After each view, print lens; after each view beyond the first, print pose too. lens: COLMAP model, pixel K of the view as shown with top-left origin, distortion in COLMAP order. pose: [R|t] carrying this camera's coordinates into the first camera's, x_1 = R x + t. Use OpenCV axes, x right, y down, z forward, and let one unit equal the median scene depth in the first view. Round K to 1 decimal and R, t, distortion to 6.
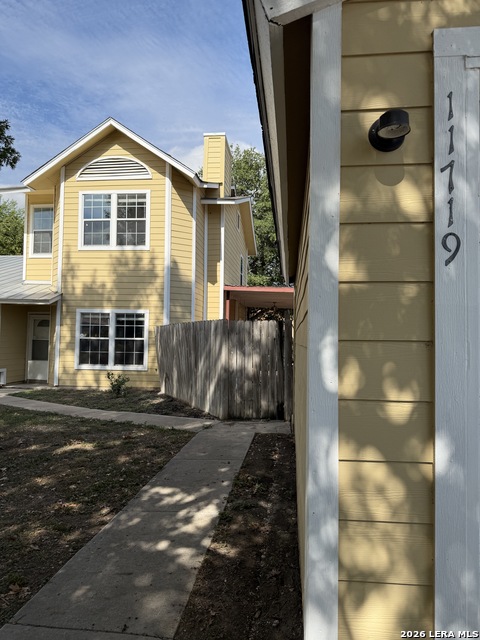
lens RADIAL K [[449.8, 0, 249.4], [0, 449.8, 330.7], [0, 0, 1]] dist [0.020866, -0.015522]
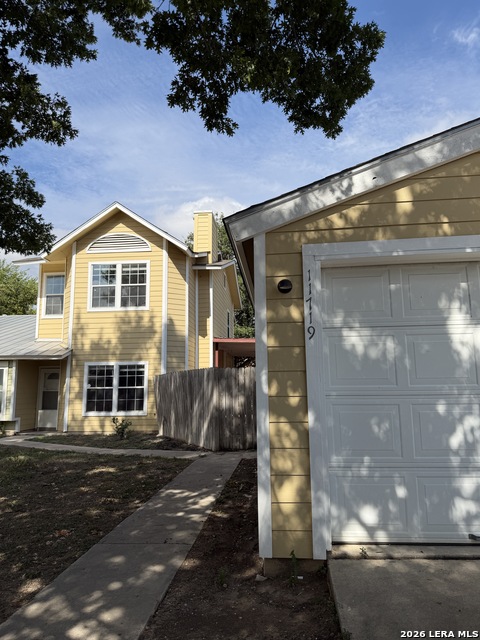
lens RADIAL K [[449.8, 0, 248.7], [0, 449.8, 315.9], [0, 0, 1]] dist [0.020866, -0.015522]
pose [[0.999321, -0.024865, 0.027191, 0.004437], [0.028428, 0.989790, -0.139667, 0.006750], [-0.023440, 0.140345, 0.989825, -0.162471]]
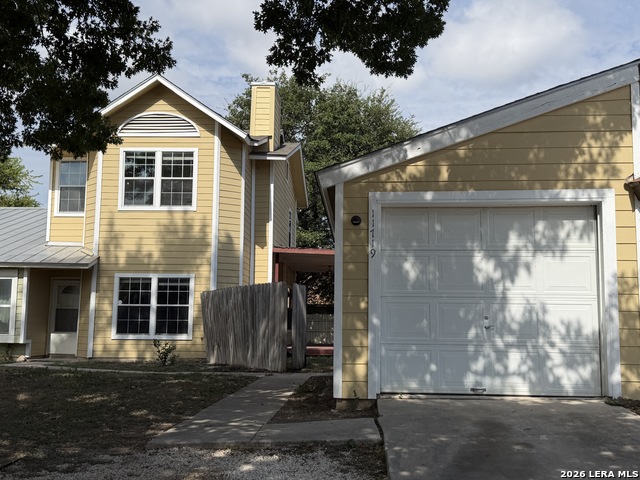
lens RADIAL K [[728.9, 0, 307.7], [0, 728.9, 215.1], [0, 0, 1]] dist [0.103492, 0.000000]
pose [[0.999740, 0.003238, 0.022558, -0.022899], [-0.000362, 0.991984, -0.126367, 0.023505], [-0.022786, 0.126326, 0.991727, -0.526695]]
